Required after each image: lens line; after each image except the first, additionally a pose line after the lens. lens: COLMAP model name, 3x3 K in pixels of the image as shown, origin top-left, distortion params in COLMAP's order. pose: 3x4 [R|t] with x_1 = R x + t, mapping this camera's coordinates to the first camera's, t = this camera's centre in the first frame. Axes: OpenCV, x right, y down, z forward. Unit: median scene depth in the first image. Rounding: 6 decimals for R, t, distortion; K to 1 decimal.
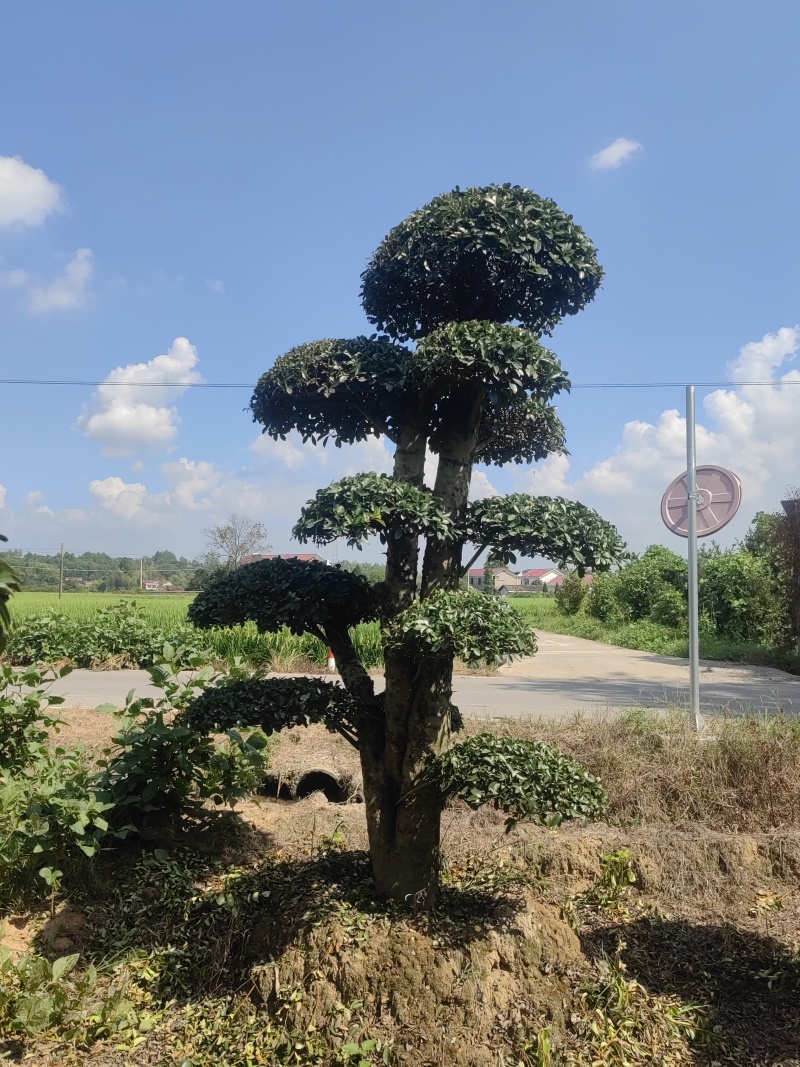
lens RADIAL K [[840.9, 0, 410.6], [0, 840.9, 537.1], [0, 0, 1]] dist [0.039187, -0.050609]
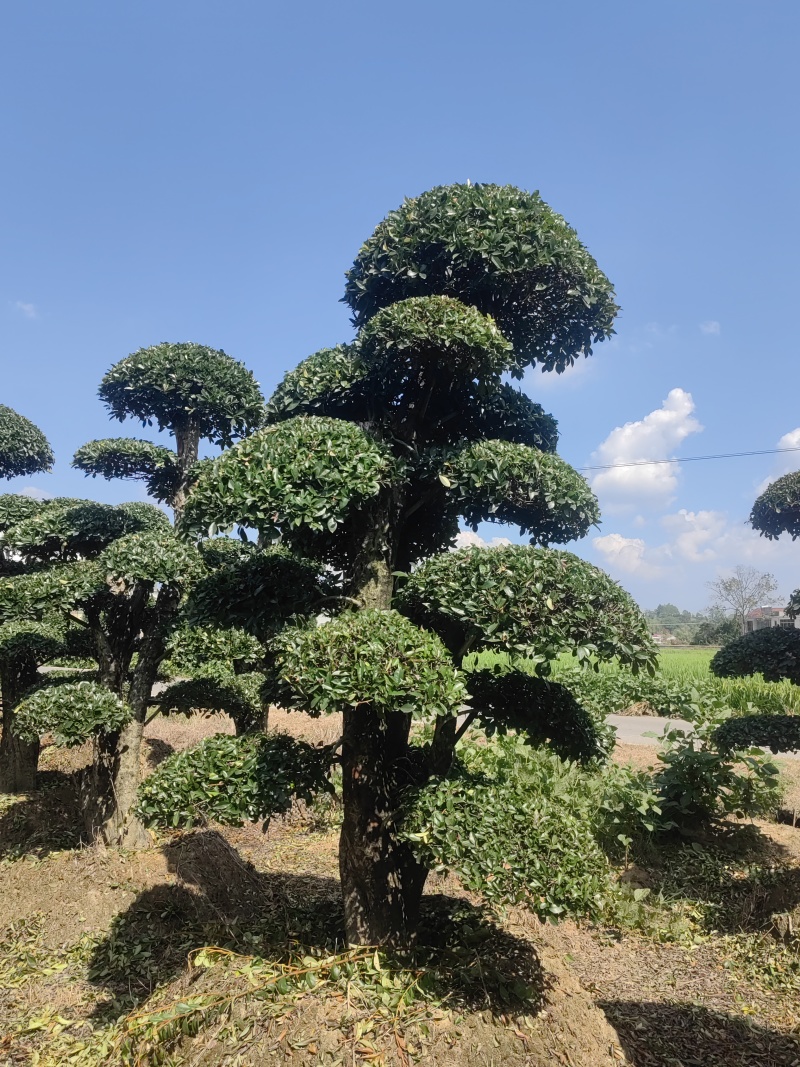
lens RADIAL K [[840.9, 0, 410.6], [0, 840.9, 537.1], [0, 0, 1]] dist [0.039187, -0.050609]
pose [[0.837404, -0.055732, -0.543736, 0.106600], [0.021280, 0.997358, -0.069455, -0.041092], [0.546171, 0.046591, 0.836377, -0.515126]]
